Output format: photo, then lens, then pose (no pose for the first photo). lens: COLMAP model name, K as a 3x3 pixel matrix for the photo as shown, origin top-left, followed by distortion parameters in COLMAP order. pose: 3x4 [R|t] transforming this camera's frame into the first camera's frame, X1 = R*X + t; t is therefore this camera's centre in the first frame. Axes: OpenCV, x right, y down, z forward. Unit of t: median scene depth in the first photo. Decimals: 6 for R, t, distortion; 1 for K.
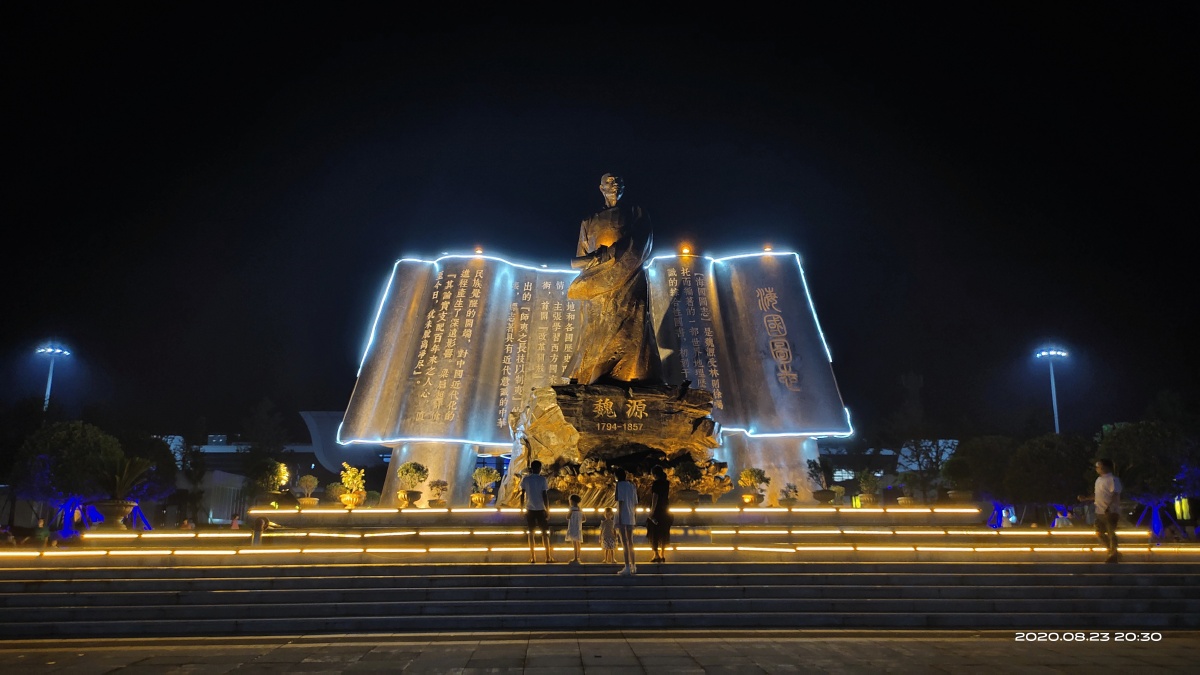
lens RADIAL K [[922.0, 0, 598.7], [0, 922.0, 335.4], [0, 0, 1]] dist [0.042956, -0.011782]
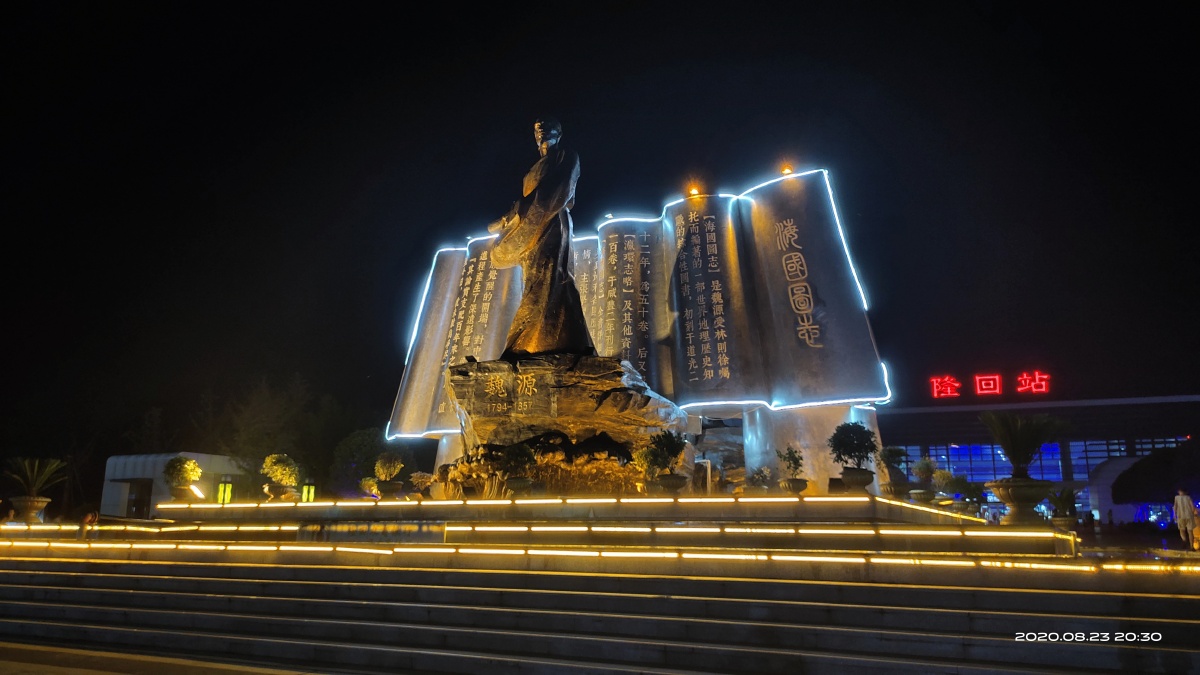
lens RADIAL K [[922.0, 0, 596.6], [0, 922.0, 340.9], [0, 0, 1]] dist [0.042956, -0.011782]
pose [[0.860774, -0.092970, -0.500425, 0.434080], [0.097698, 0.995074, -0.016819, 0.048863], [0.499524, -0.034413, 0.865616, 0.238615]]
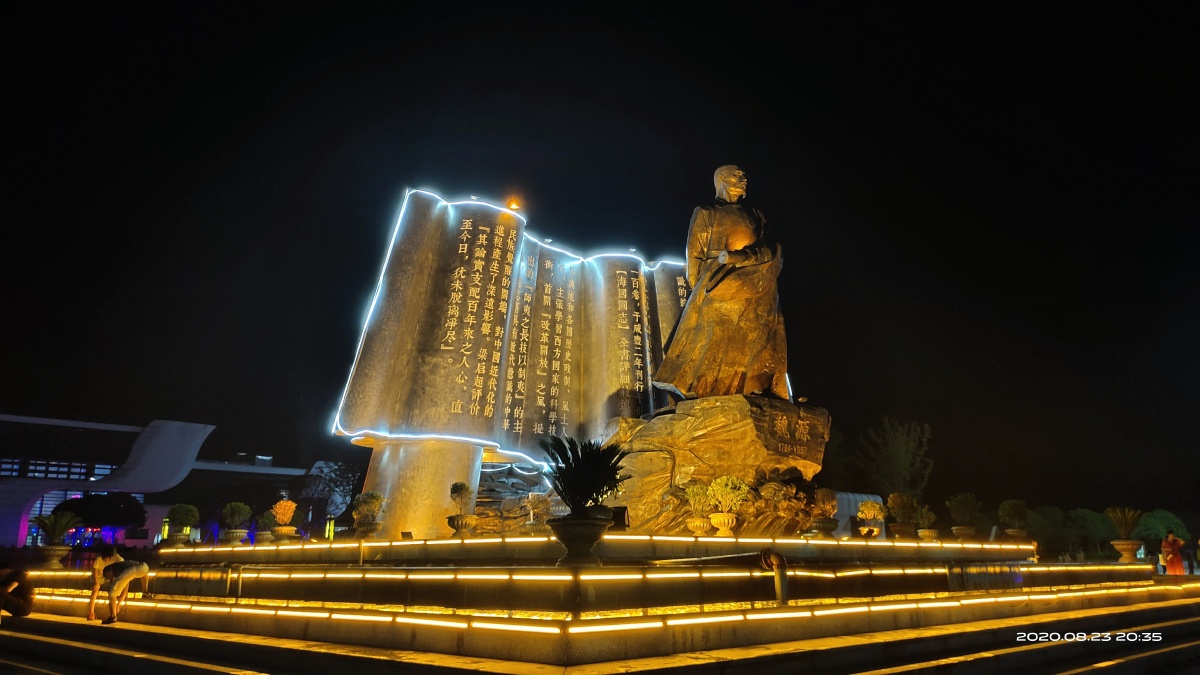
lens RADIAL K [[922.0, 0, 597.1], [0, 922.0, 335.7], [0, 0, 1]] dist [0.042956, -0.011782]
pose [[0.736272, 0.158857, 0.657775, -0.597629], [-0.144627, 0.986535, -0.076368, 0.070375], [-0.661050, -0.038905, 0.749333, 0.367739]]
